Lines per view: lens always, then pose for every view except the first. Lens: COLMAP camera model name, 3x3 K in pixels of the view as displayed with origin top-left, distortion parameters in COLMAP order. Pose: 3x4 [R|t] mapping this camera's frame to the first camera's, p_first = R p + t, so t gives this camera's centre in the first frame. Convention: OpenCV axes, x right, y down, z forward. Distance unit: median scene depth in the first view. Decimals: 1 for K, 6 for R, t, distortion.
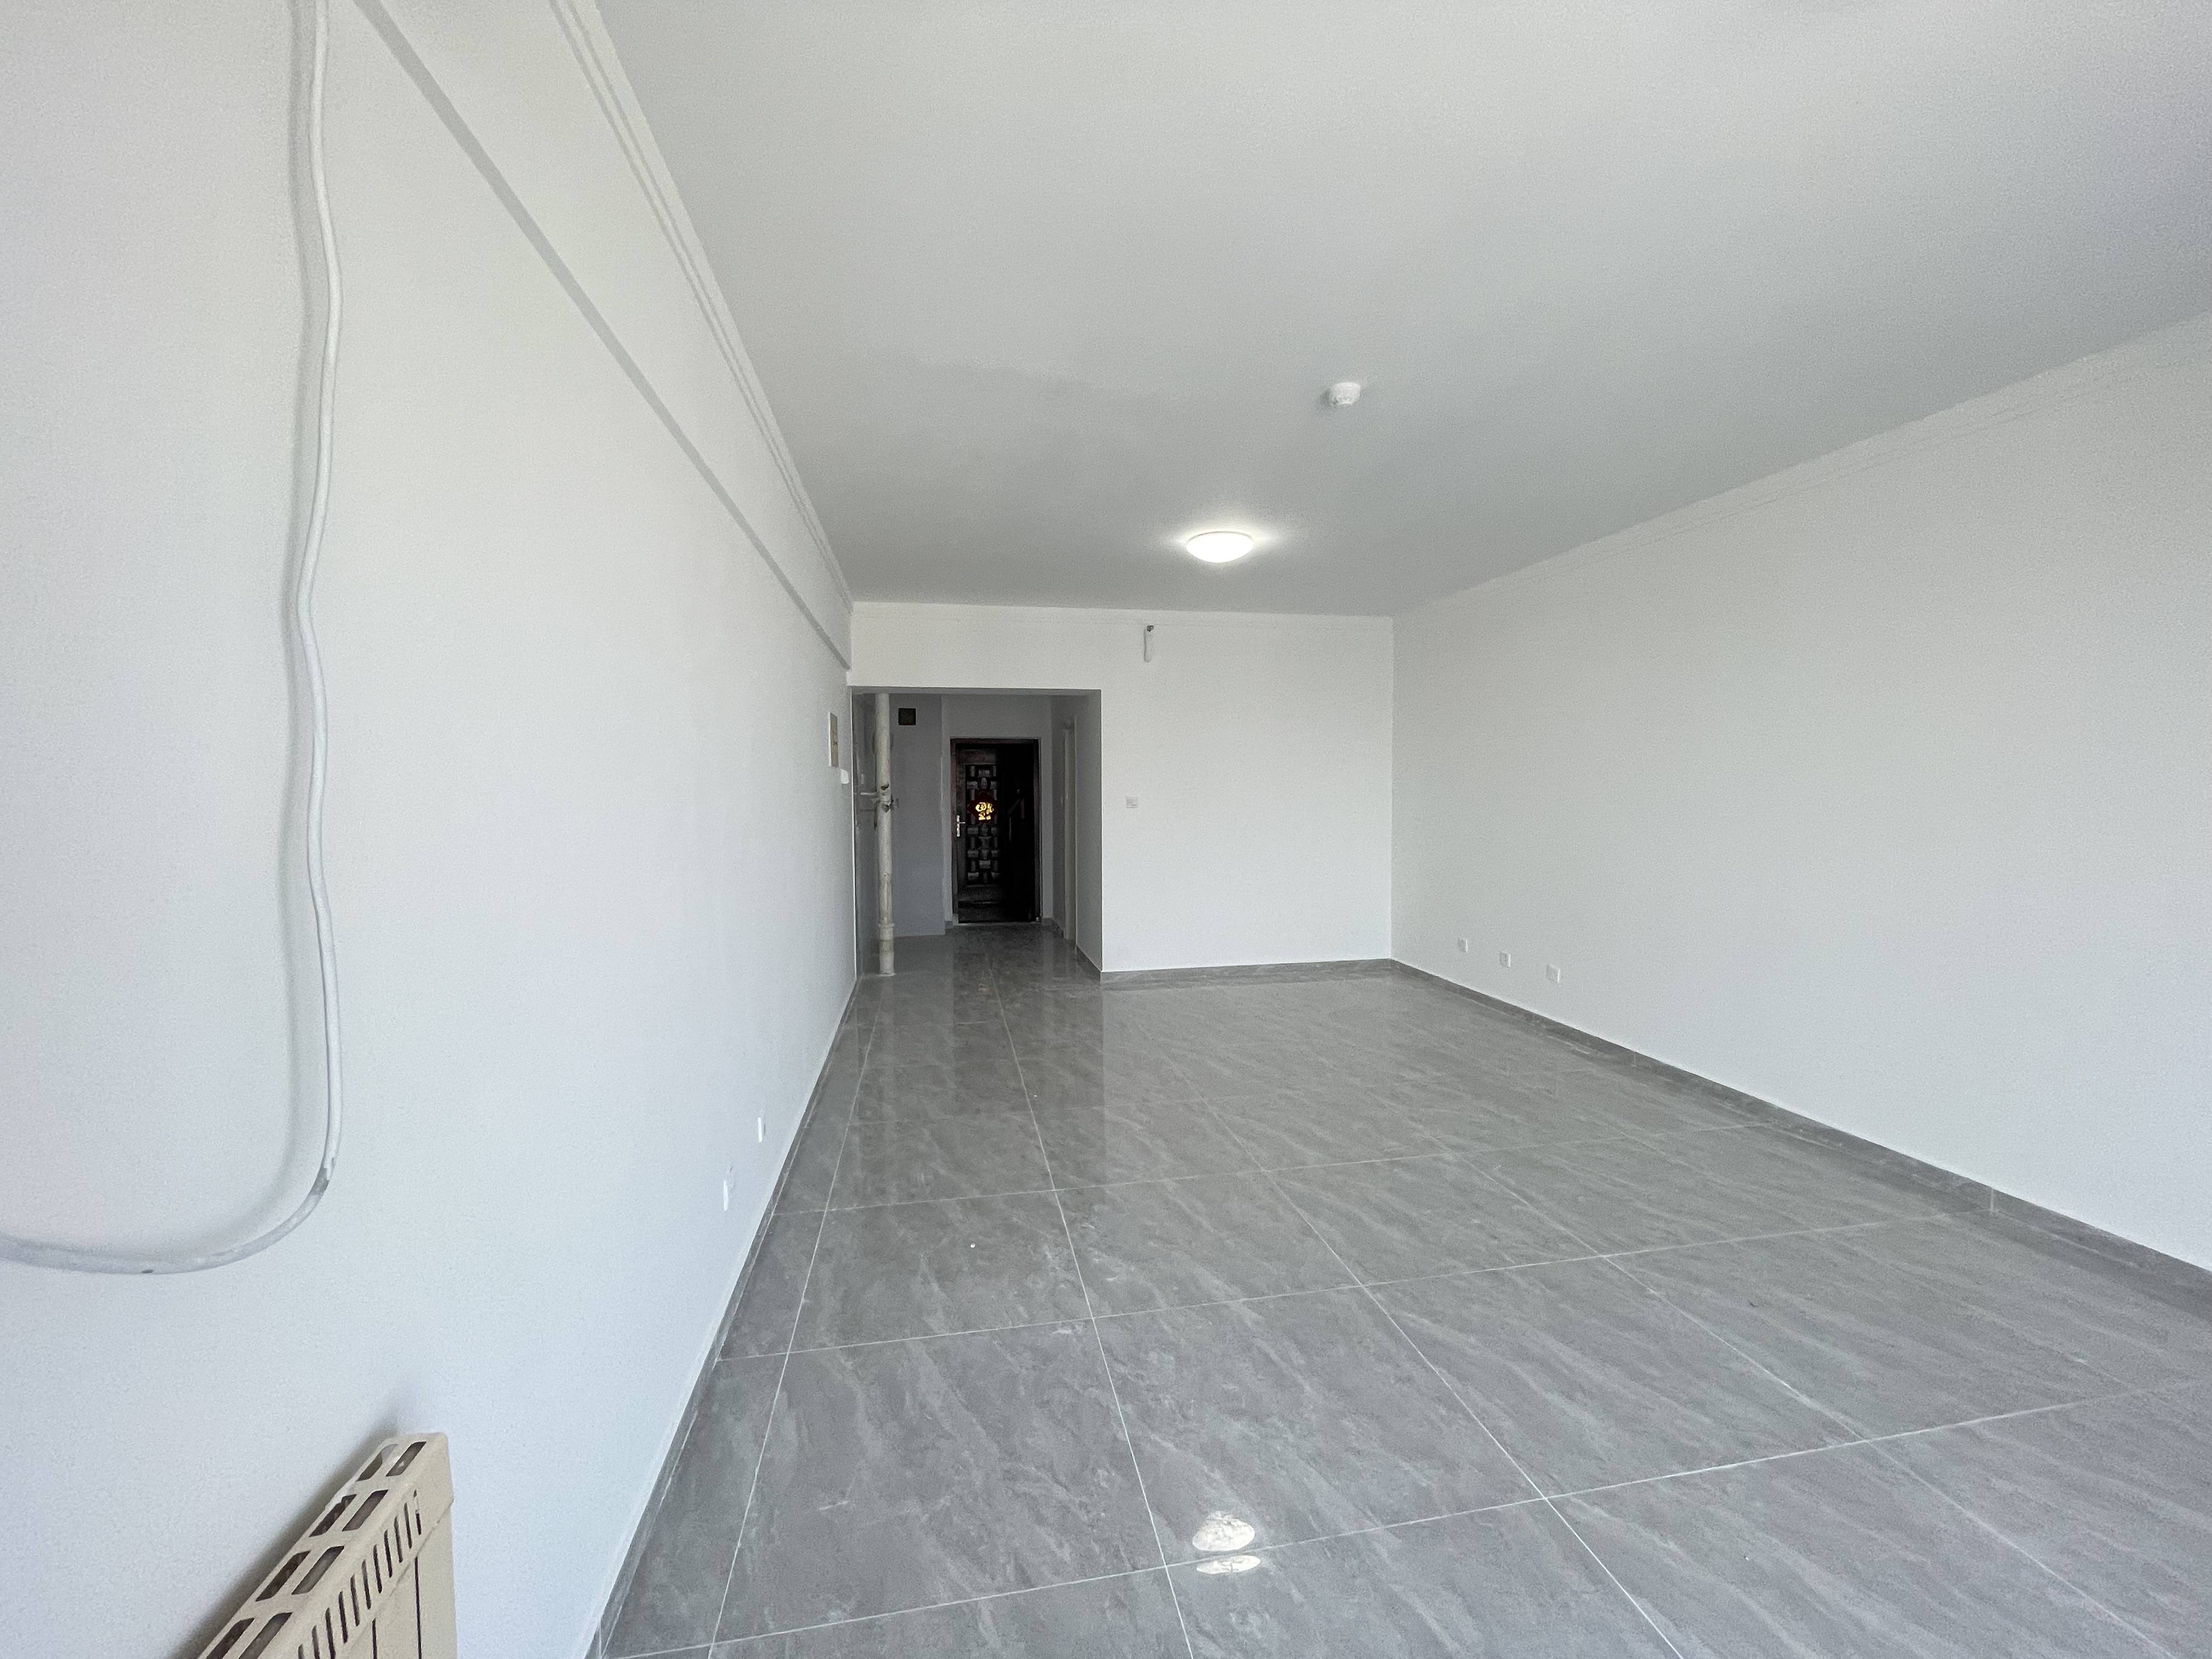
lens RADIAL K [[886.8, 0, 1108.9], [0, 886.8, 827.3], [0, 0, 1]] dist [-0.002275, 0.000045]
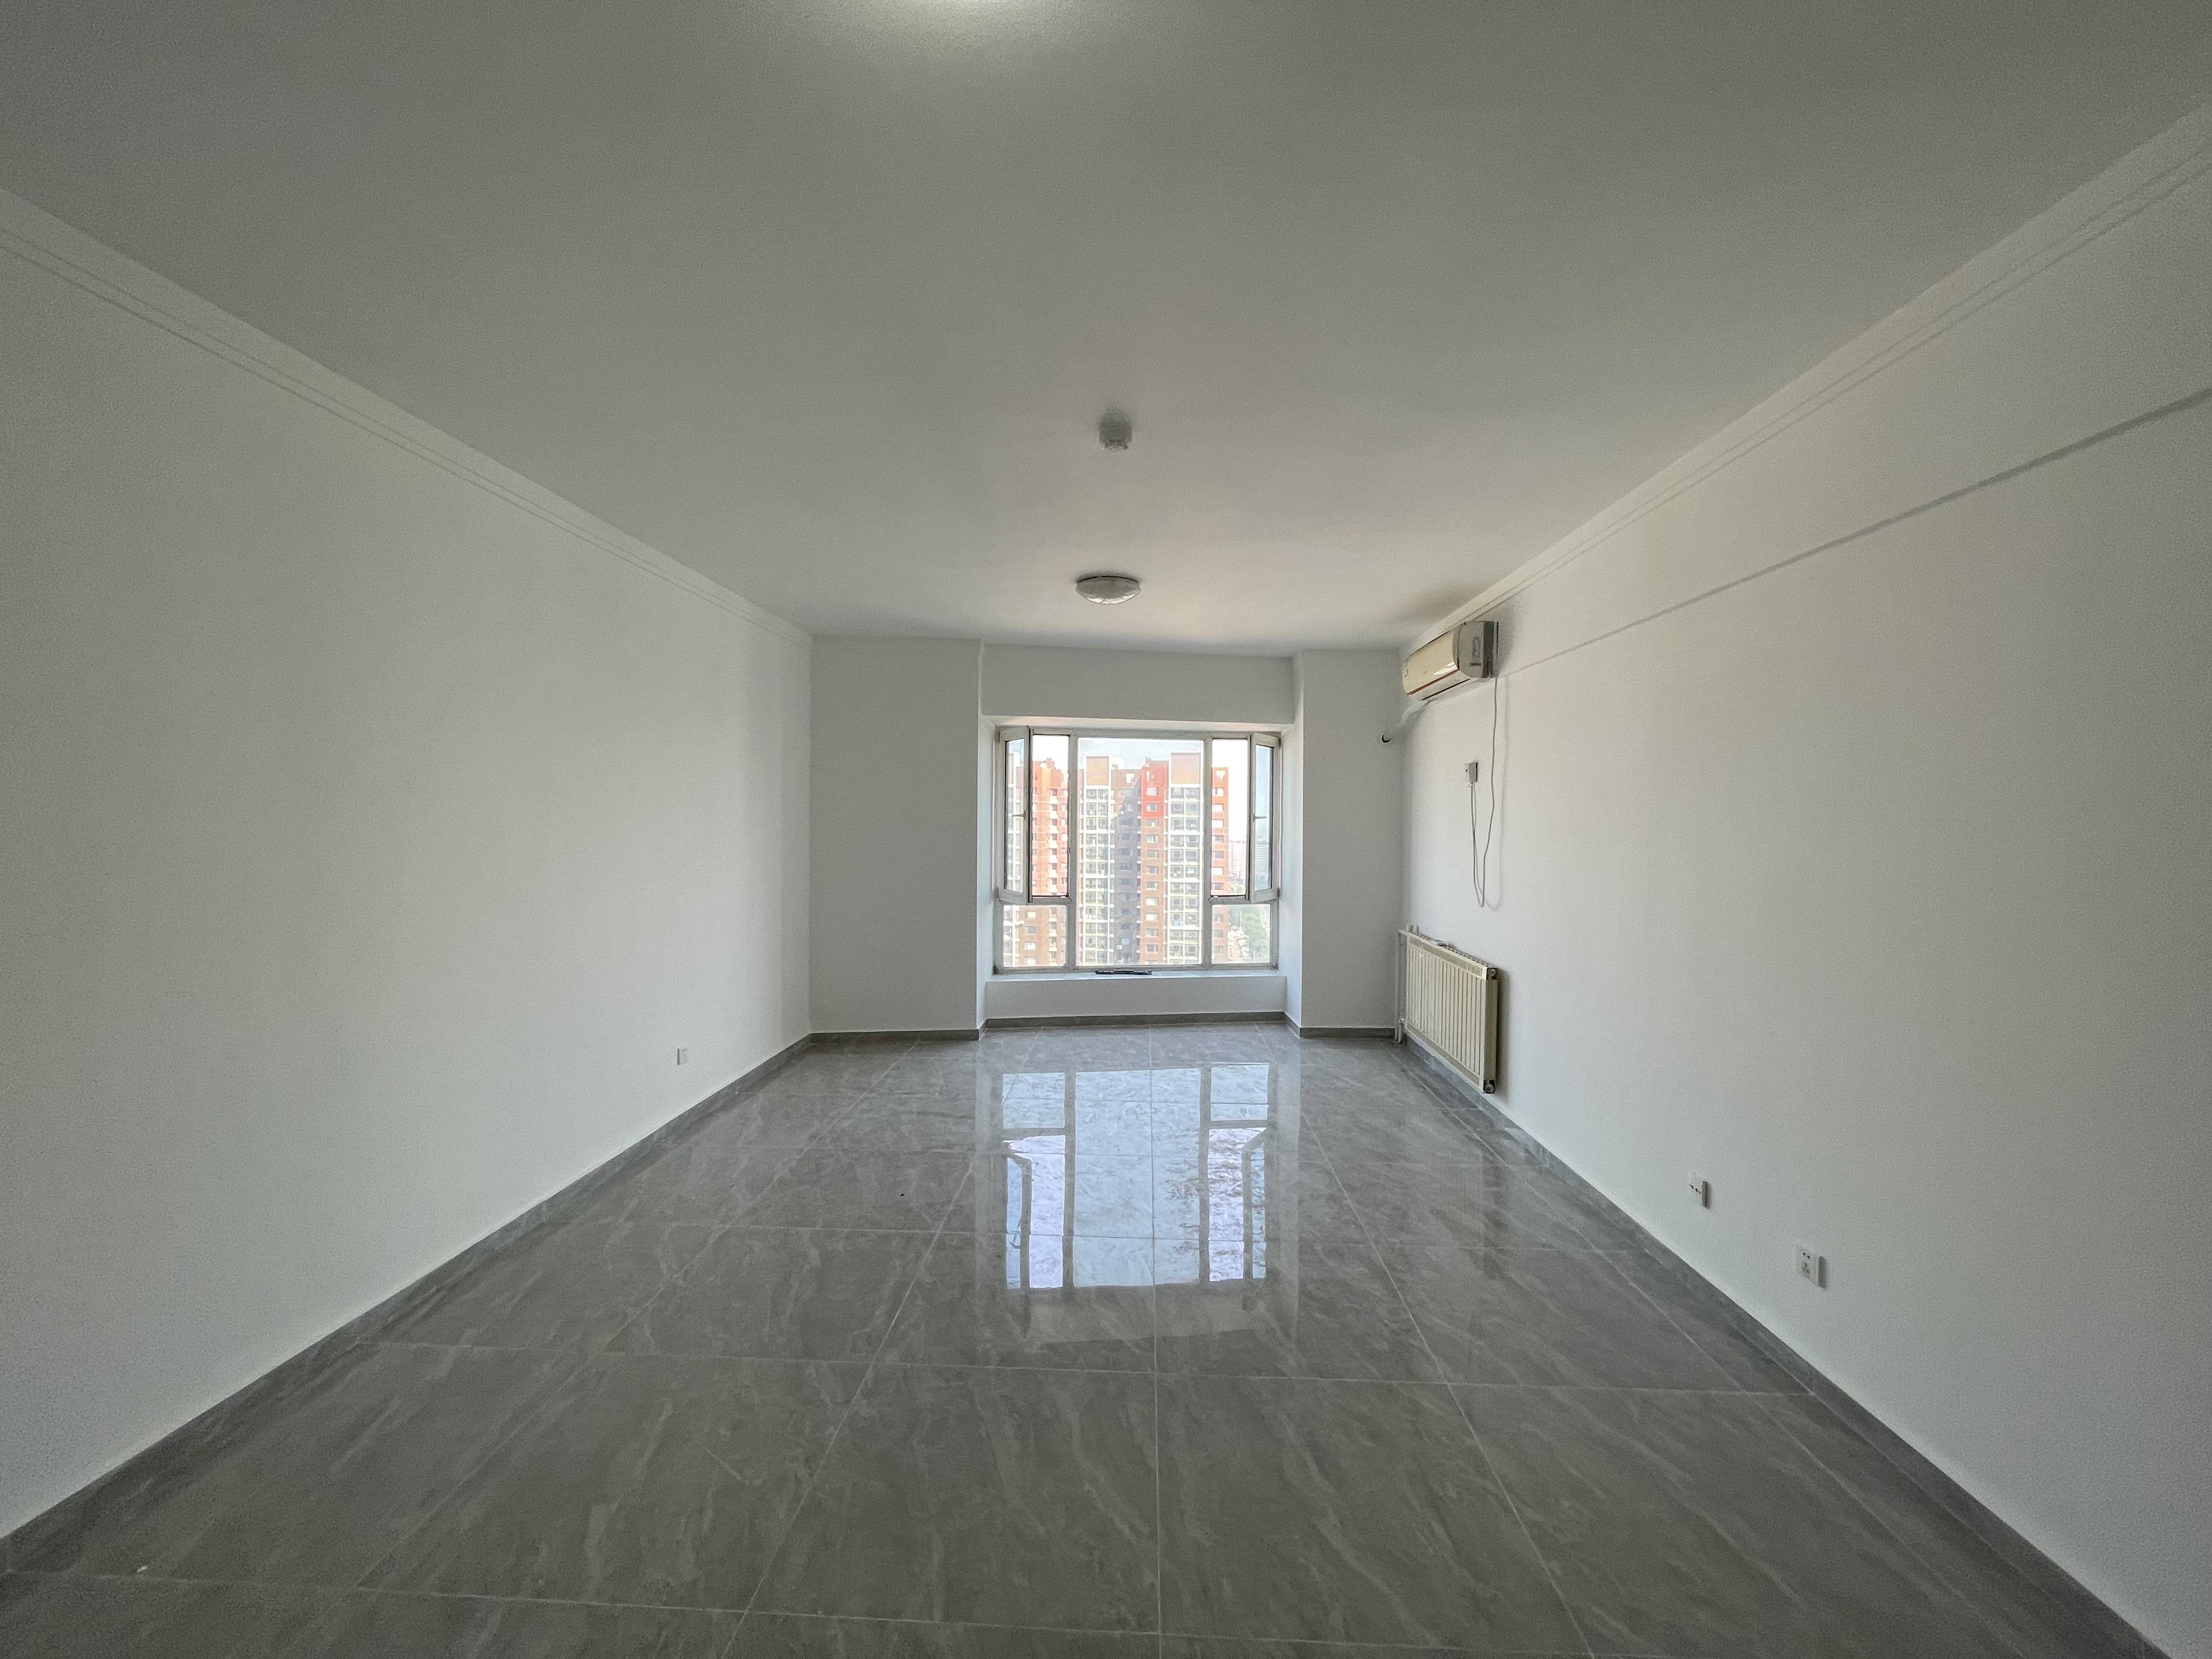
lens RADIAL K [[886.8, 0, 1107.3], [0, 886.8, 828.7], [0, 0, 1]] dist [-0.002275, 0.000045]
pose [[-0.972493, -0.003817, 0.232899, 0.024012], [0.007974, 0.998734, 0.049668, -0.053222], [-0.232794, 0.050159, -0.971232, 0.912336]]
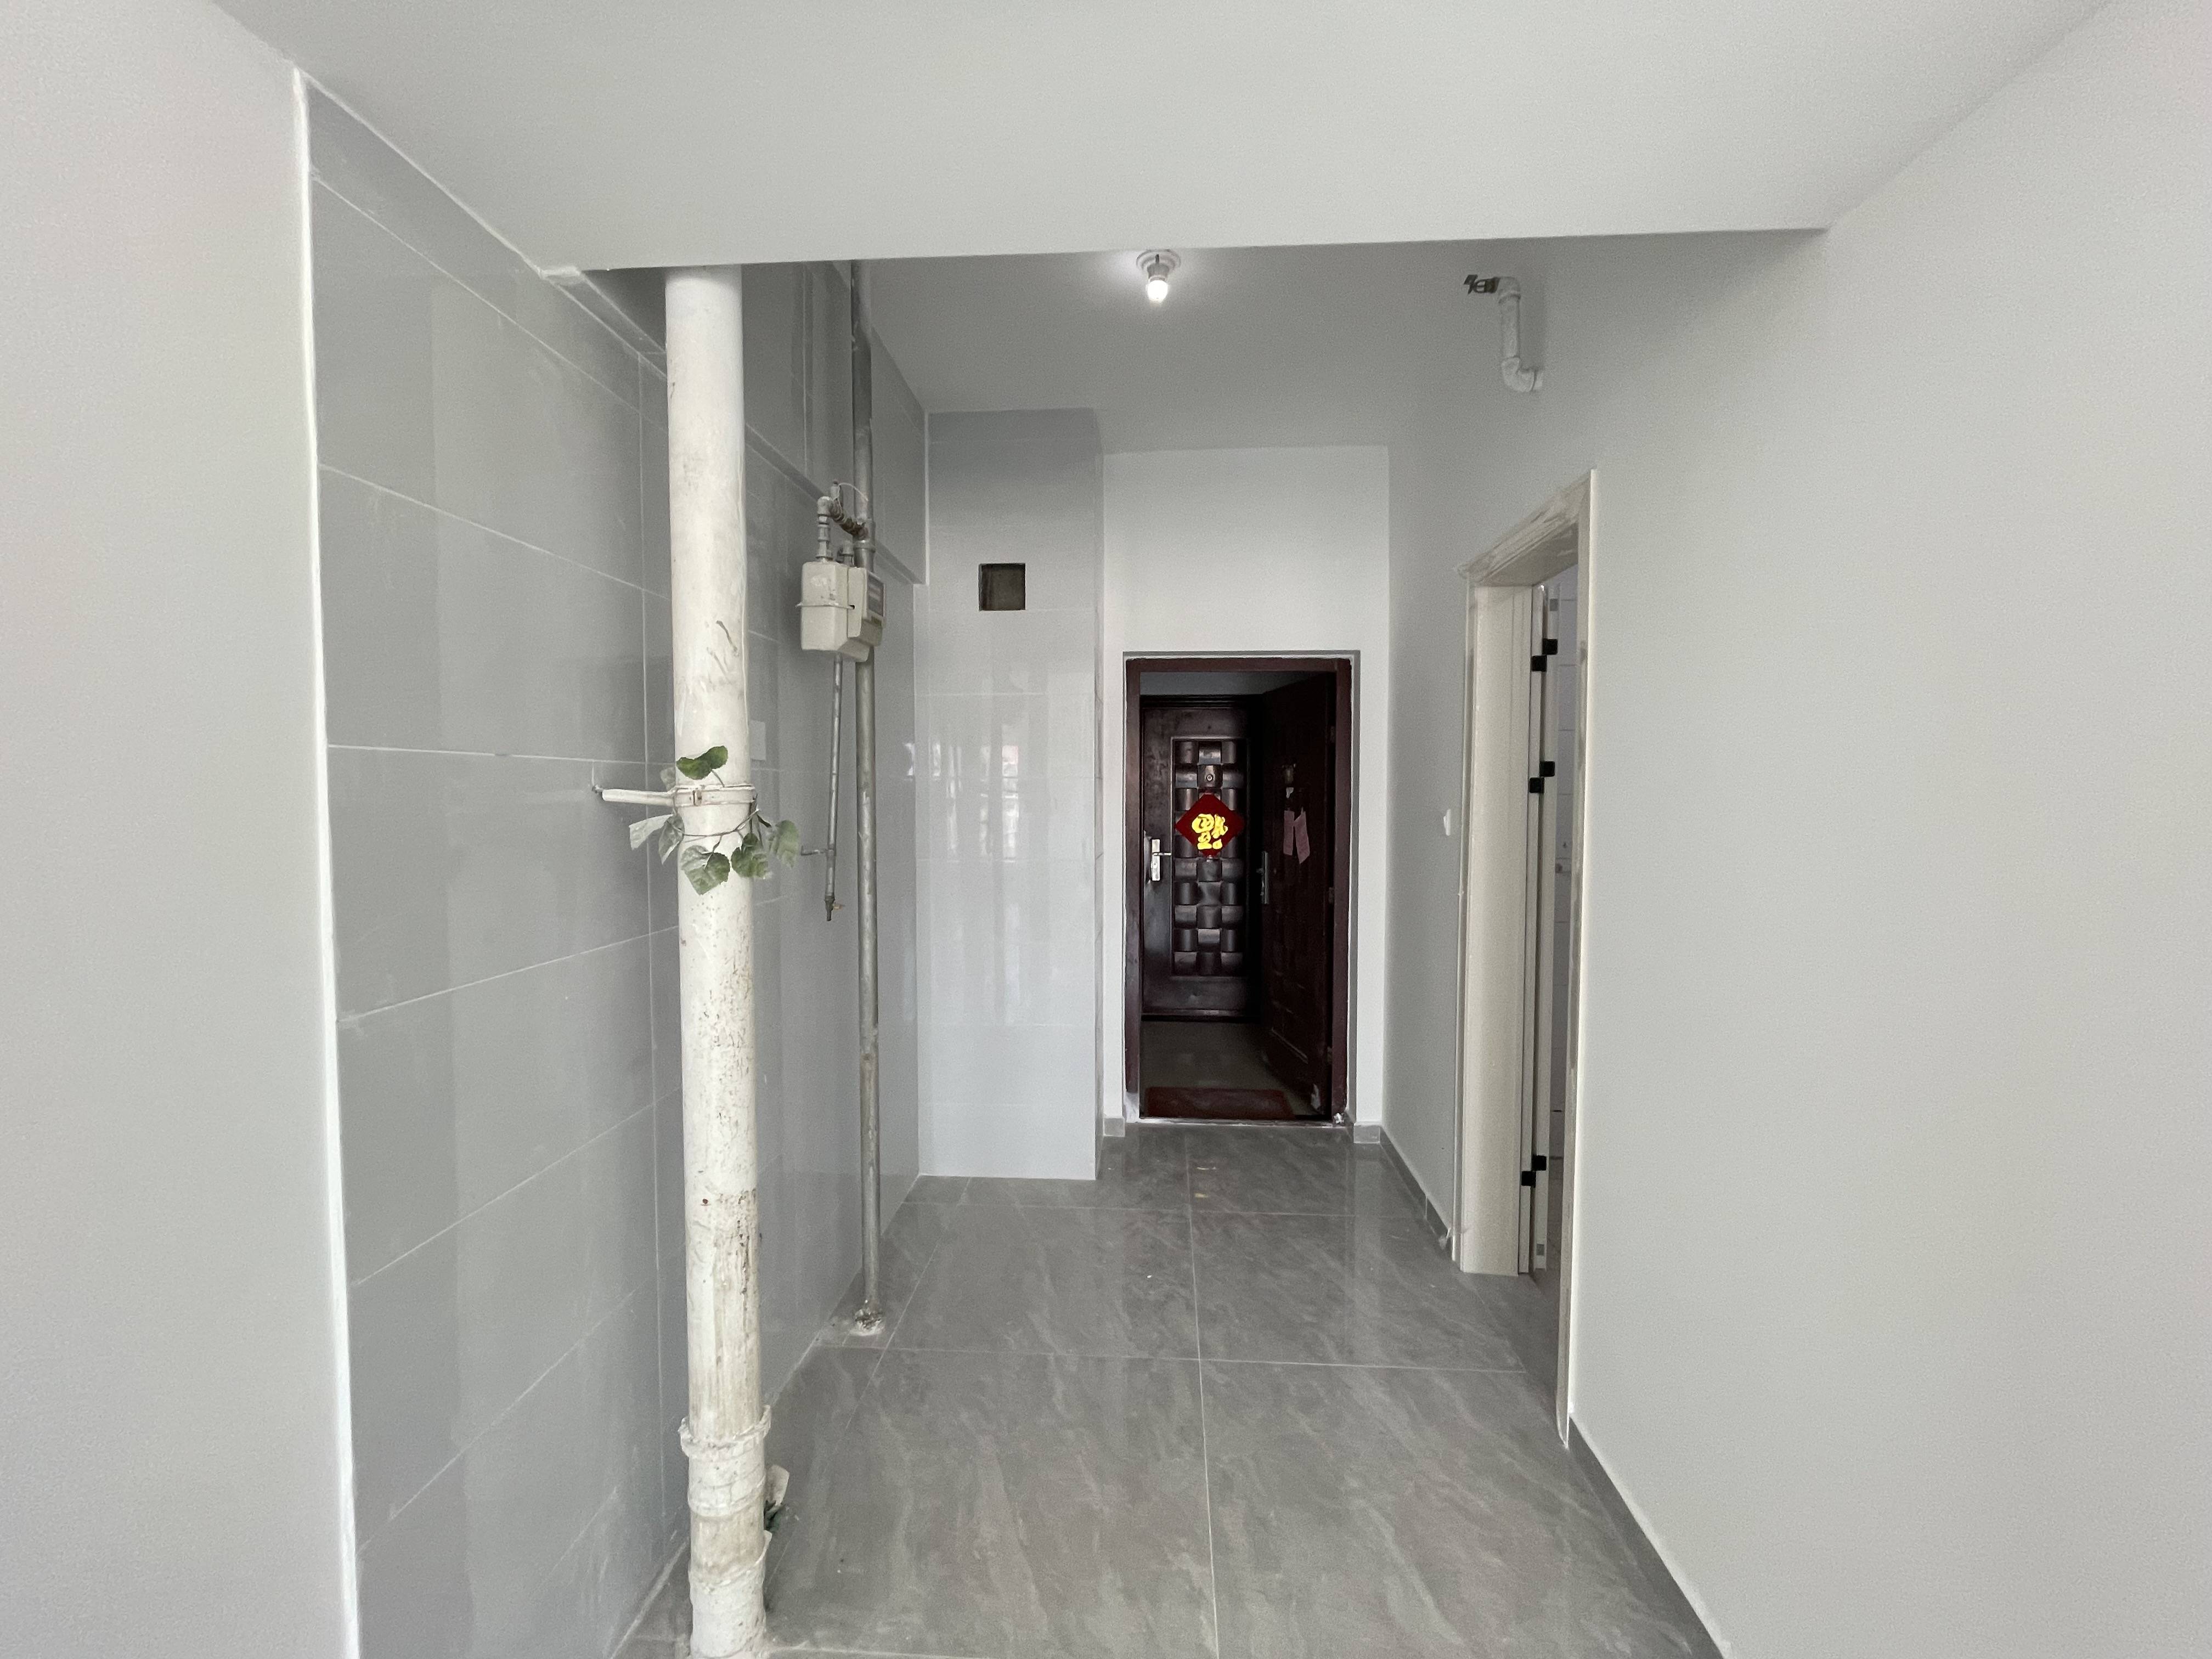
lens RADIAL K [[892.7, 0, 1108.1], [0, 892.7, 829.5], [0, 0, 1]] dist [0.000371, 0.000010]
pose [[0.968467, 0.014852, -0.248700, -0.128559], [-0.015308, 0.999883, 0.000099, -0.034912], [0.248673, 0.003711, 0.968580, 0.908869]]
